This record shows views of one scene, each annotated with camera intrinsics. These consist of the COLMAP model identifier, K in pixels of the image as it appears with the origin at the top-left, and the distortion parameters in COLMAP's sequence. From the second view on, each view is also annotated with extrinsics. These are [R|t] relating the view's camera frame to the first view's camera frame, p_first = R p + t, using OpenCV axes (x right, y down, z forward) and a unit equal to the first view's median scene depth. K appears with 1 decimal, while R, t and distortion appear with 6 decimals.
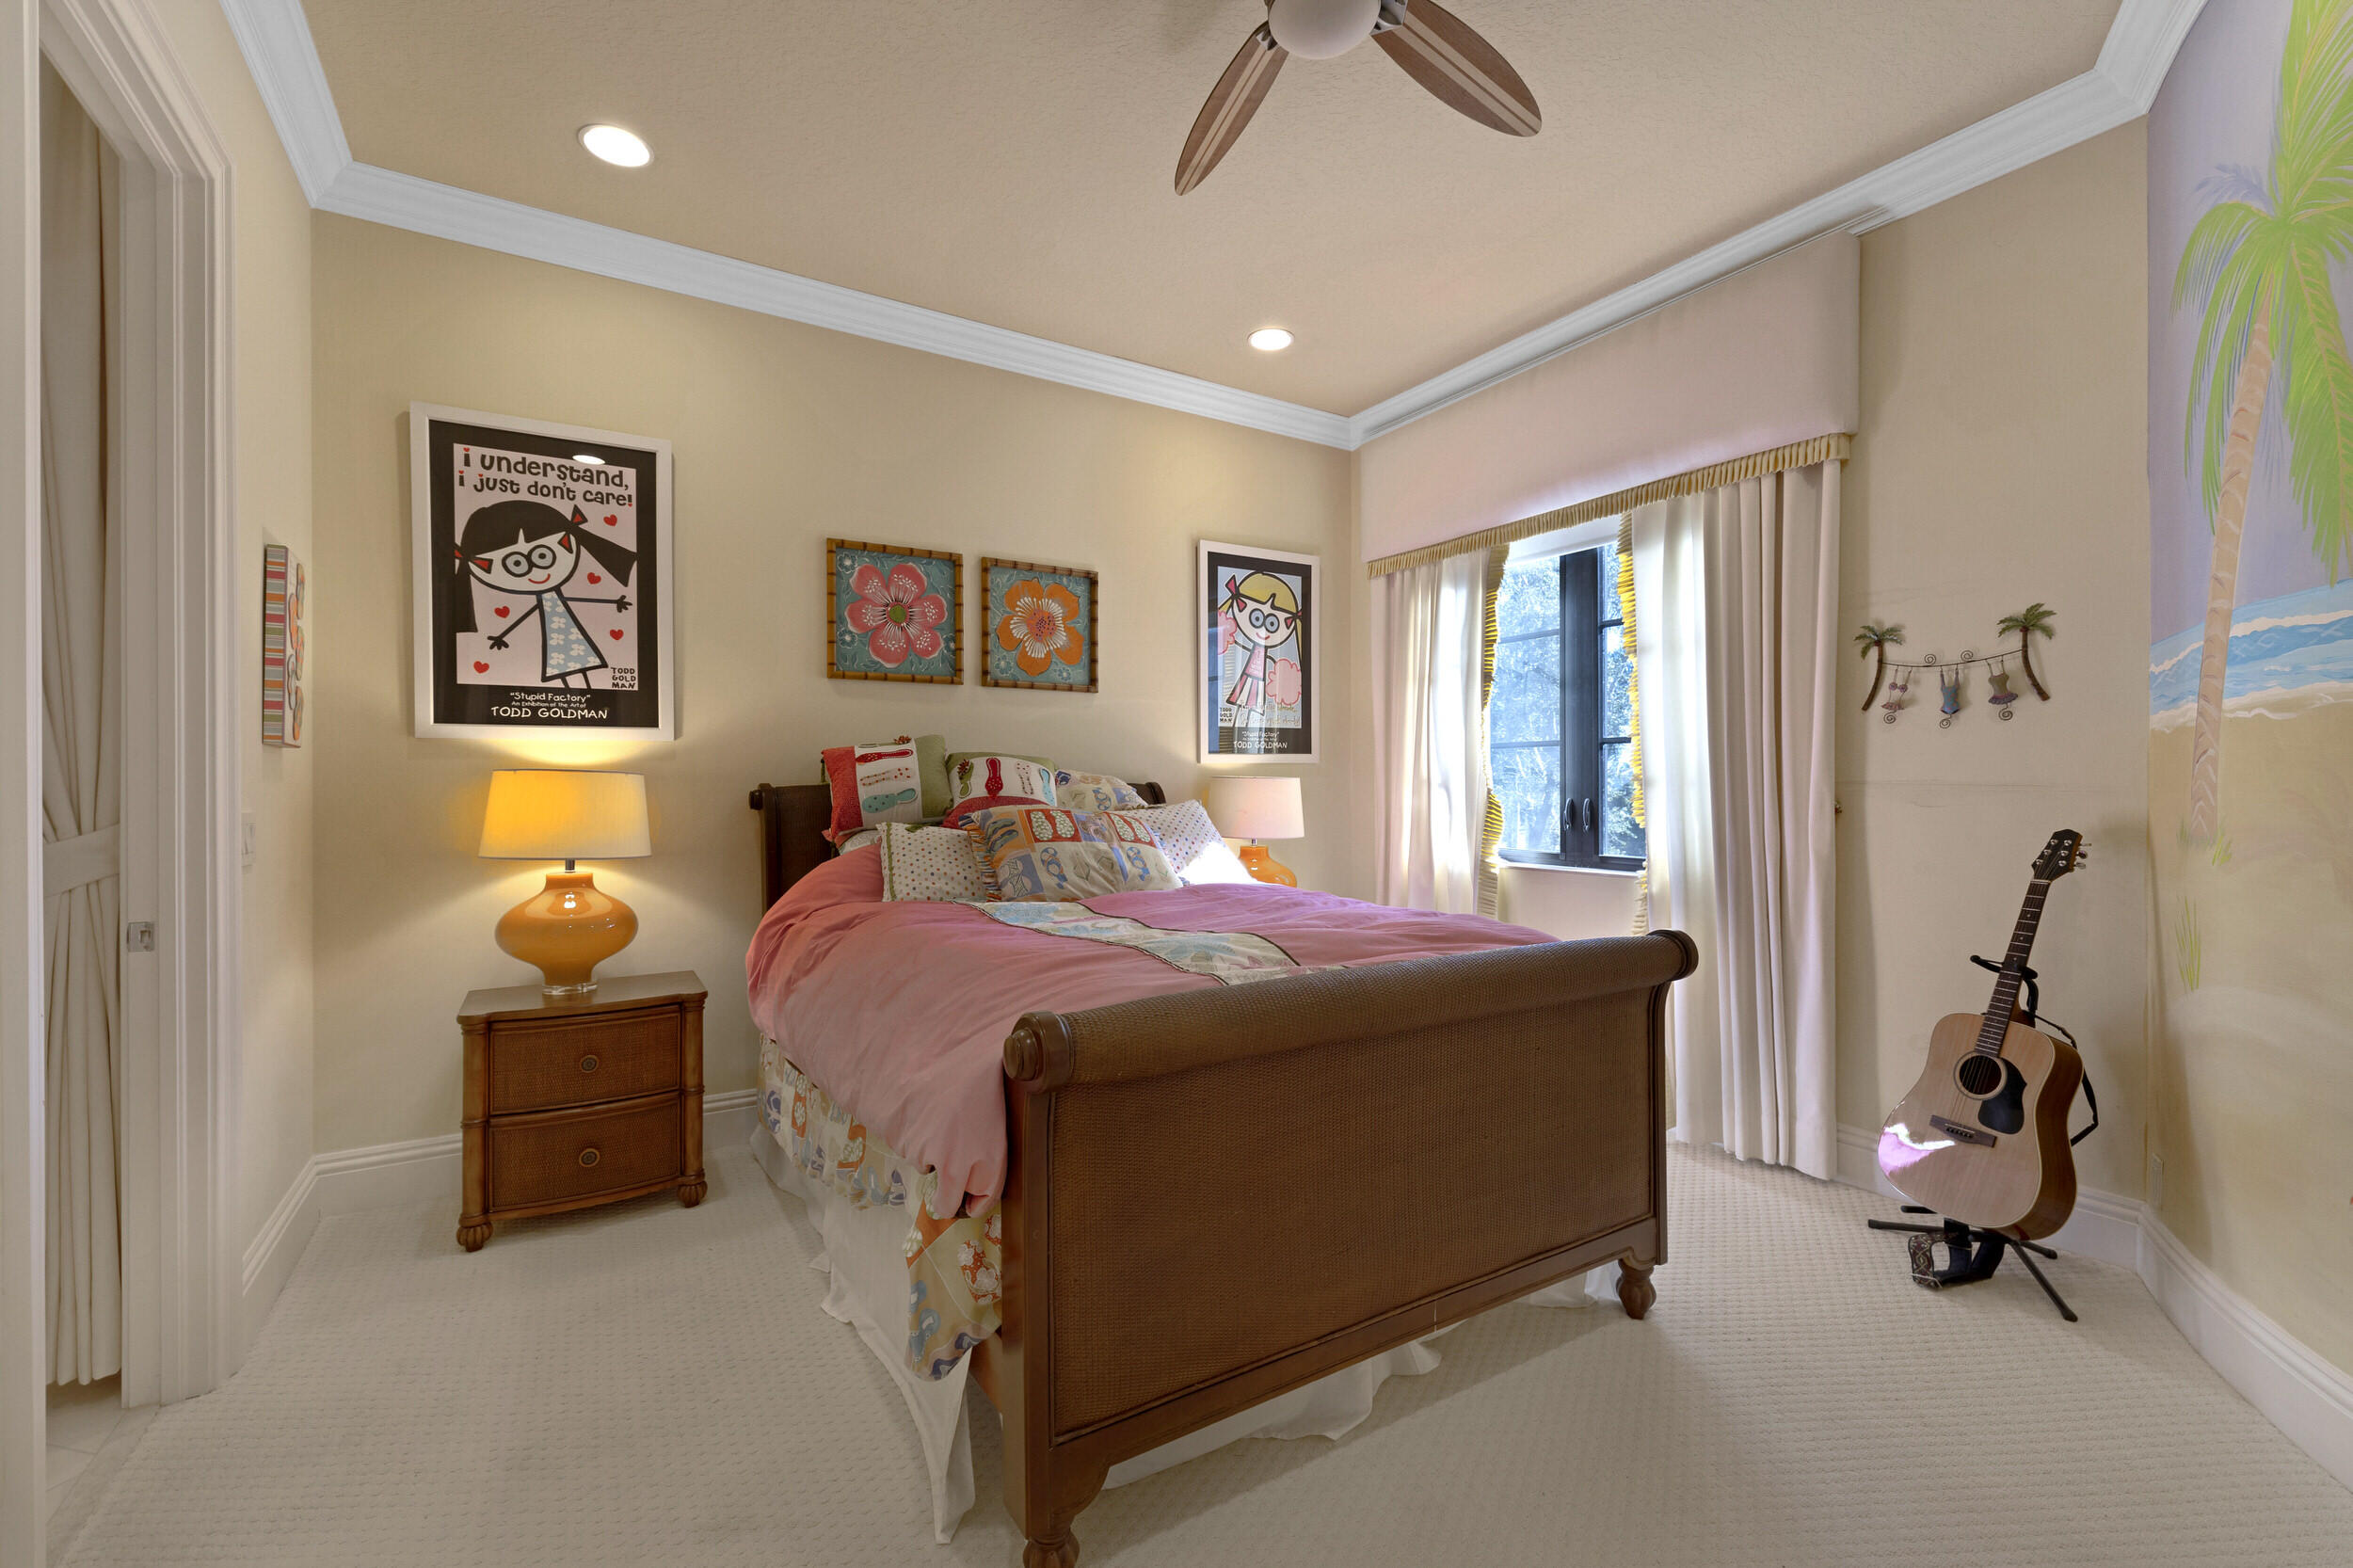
lens RADIAL K [[1016.3, 0, 1174.3], [0, 1016.3, 787.6], [0, 0, 1]] dist [-0.043146, 0.019403]
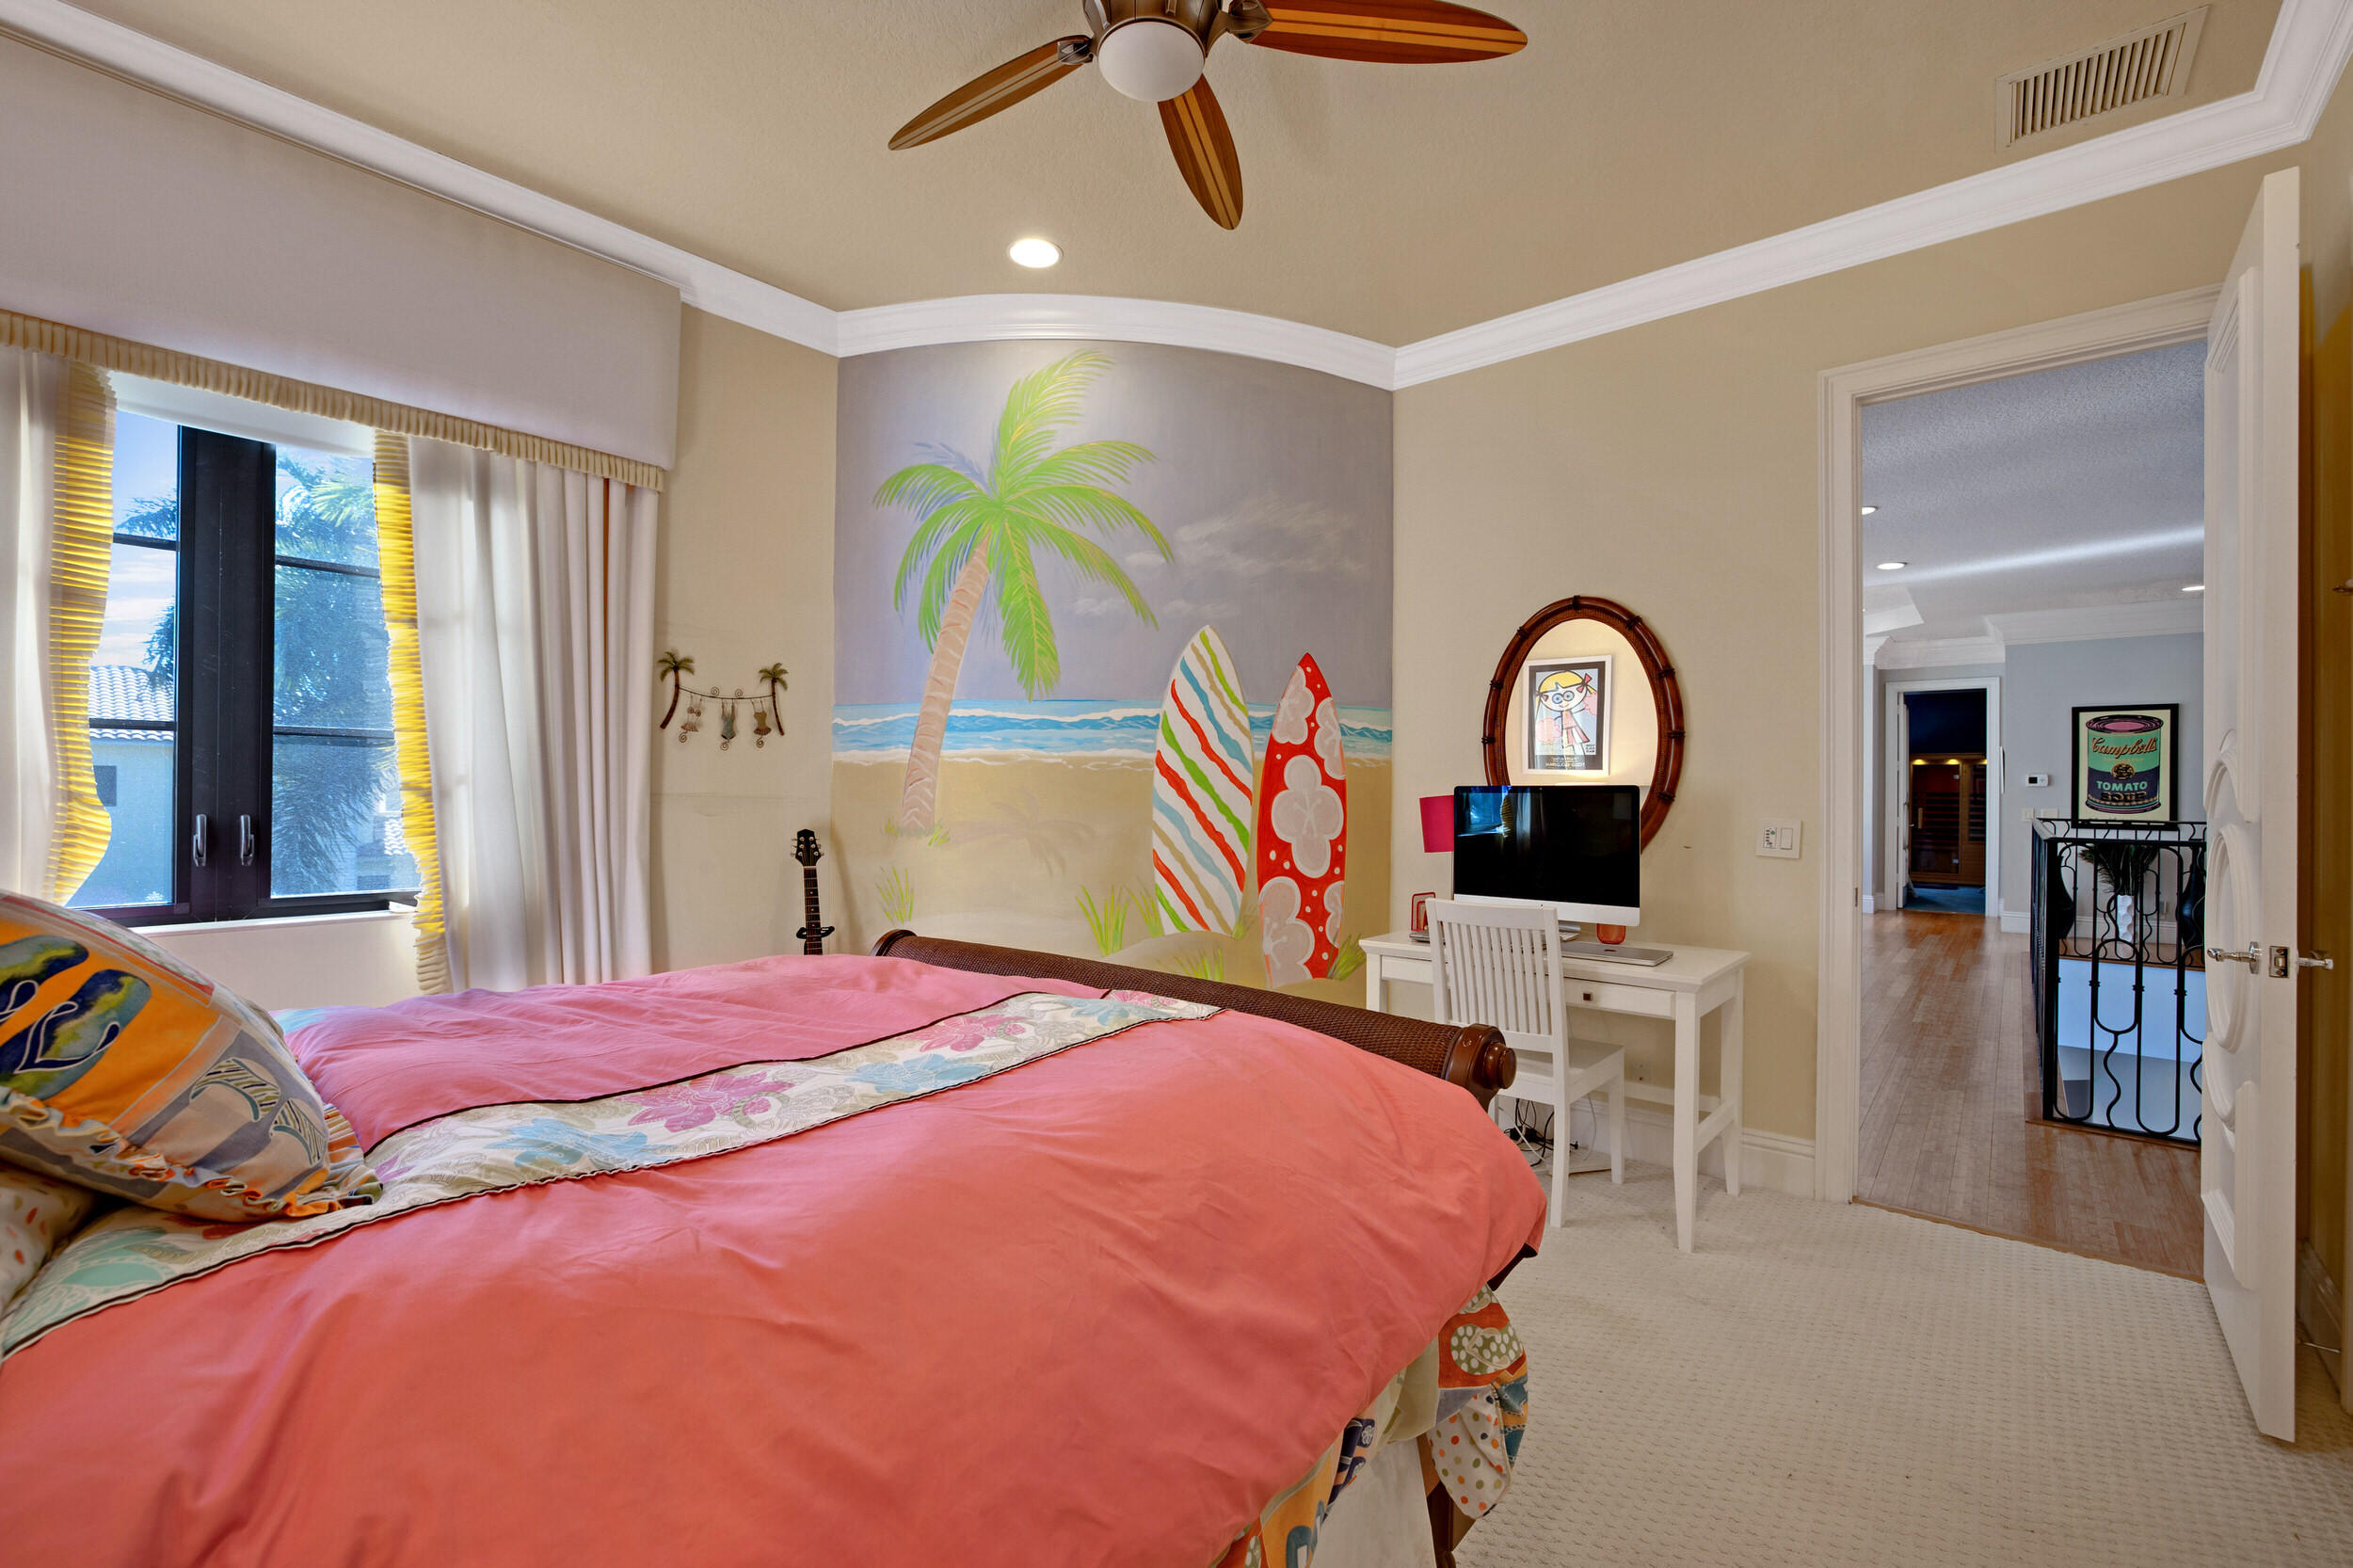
lens RADIAL K [[1016.3, 0, 1174.3], [0, 1016.3, 787.6], [0, 0, 1]] dist [-0.043146, 0.019403]
pose [[-0.301447, 0.008203, 0.953448, -0.583697], [-0.008158, 0.999904, -0.011182, -0.005018], [-0.953448, -0.011149, -0.301352, 0.880559]]
